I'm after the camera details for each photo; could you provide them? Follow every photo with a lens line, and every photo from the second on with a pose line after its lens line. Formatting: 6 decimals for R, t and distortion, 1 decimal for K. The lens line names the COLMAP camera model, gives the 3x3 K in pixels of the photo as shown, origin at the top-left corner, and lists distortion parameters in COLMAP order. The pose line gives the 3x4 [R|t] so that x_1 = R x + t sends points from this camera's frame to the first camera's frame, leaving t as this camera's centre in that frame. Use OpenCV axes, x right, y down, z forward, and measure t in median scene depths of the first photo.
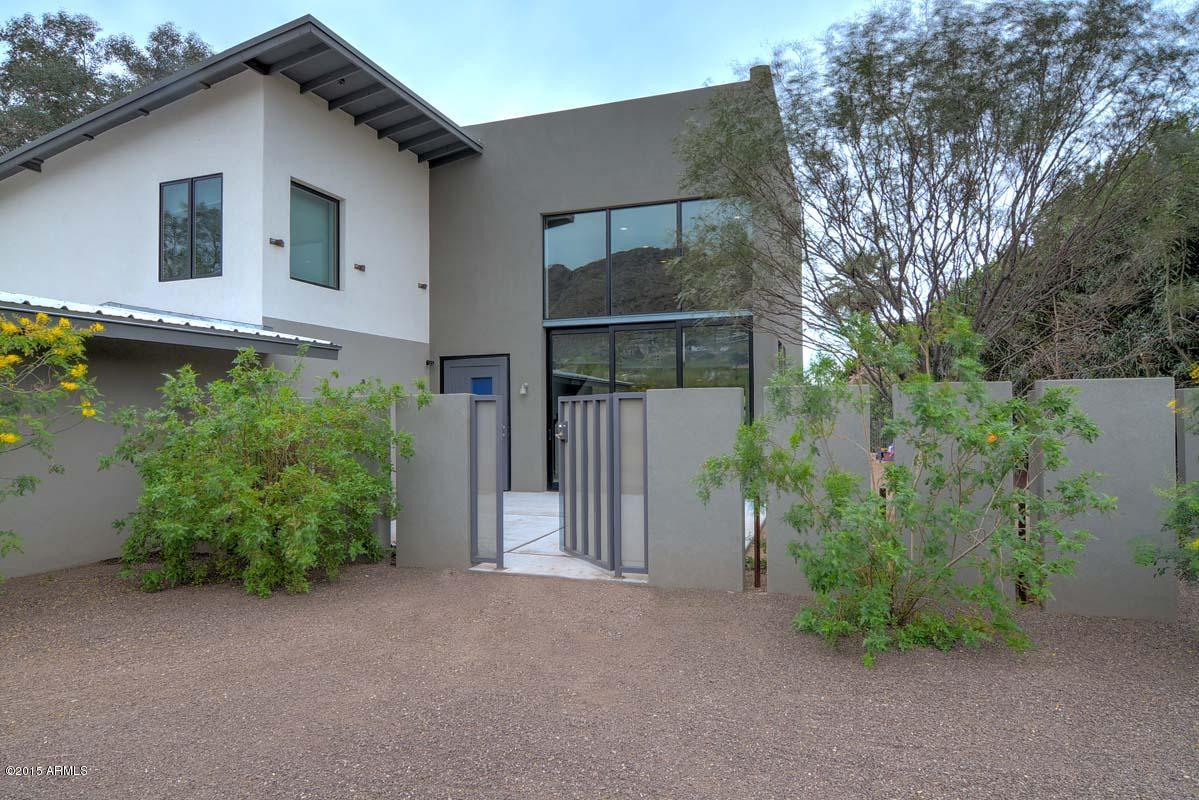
lens RADIAL K [[688.9, 0, 601.3], [0, 688.9, 406.7], [0, 0, 1]] dist [-0.027504, -0.003869]
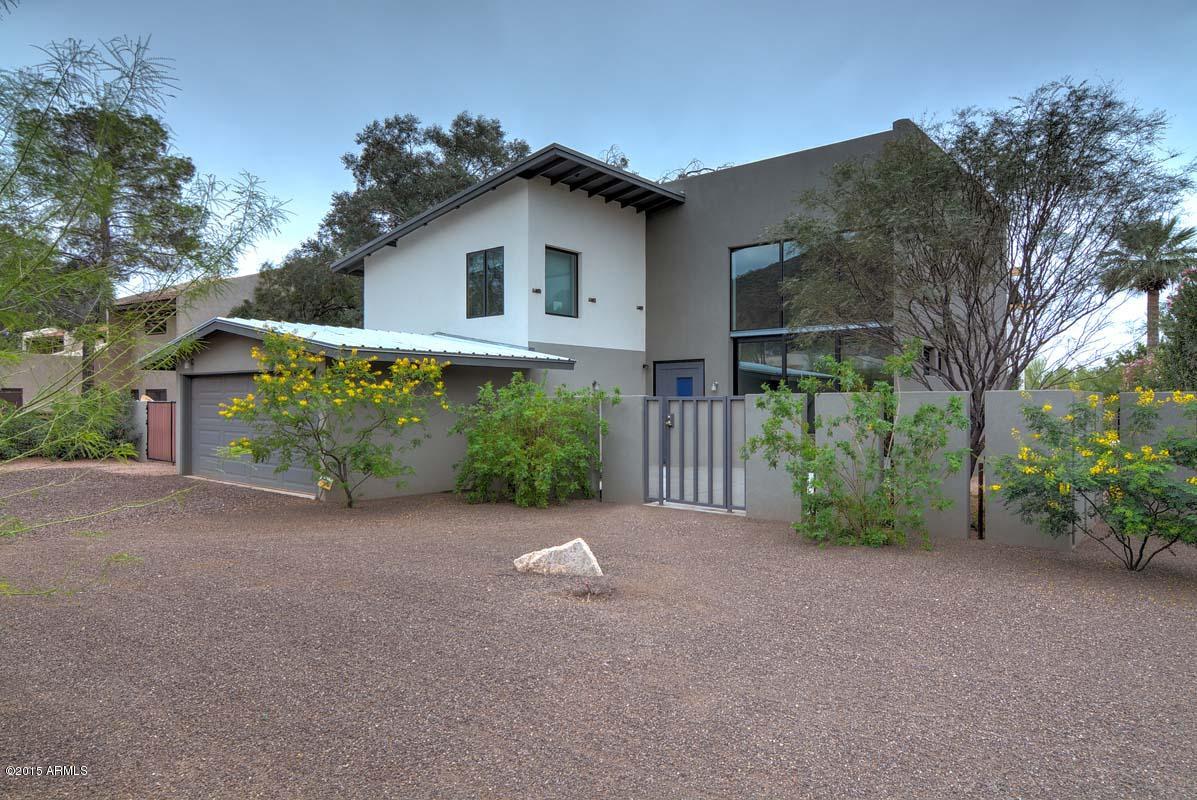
lens RADIAL K [[687.7, 0, 600.3], [0, 687.7, 406.7], [0, 0, 1]] dist [-0.027504, -0.003869]
pose [[0.934642, 0.007457, -0.355512, 0.188420], [-0.001382, 0.999849, 0.017341, -0.013400], [0.355587, -0.015716, 0.934511, -0.353613]]
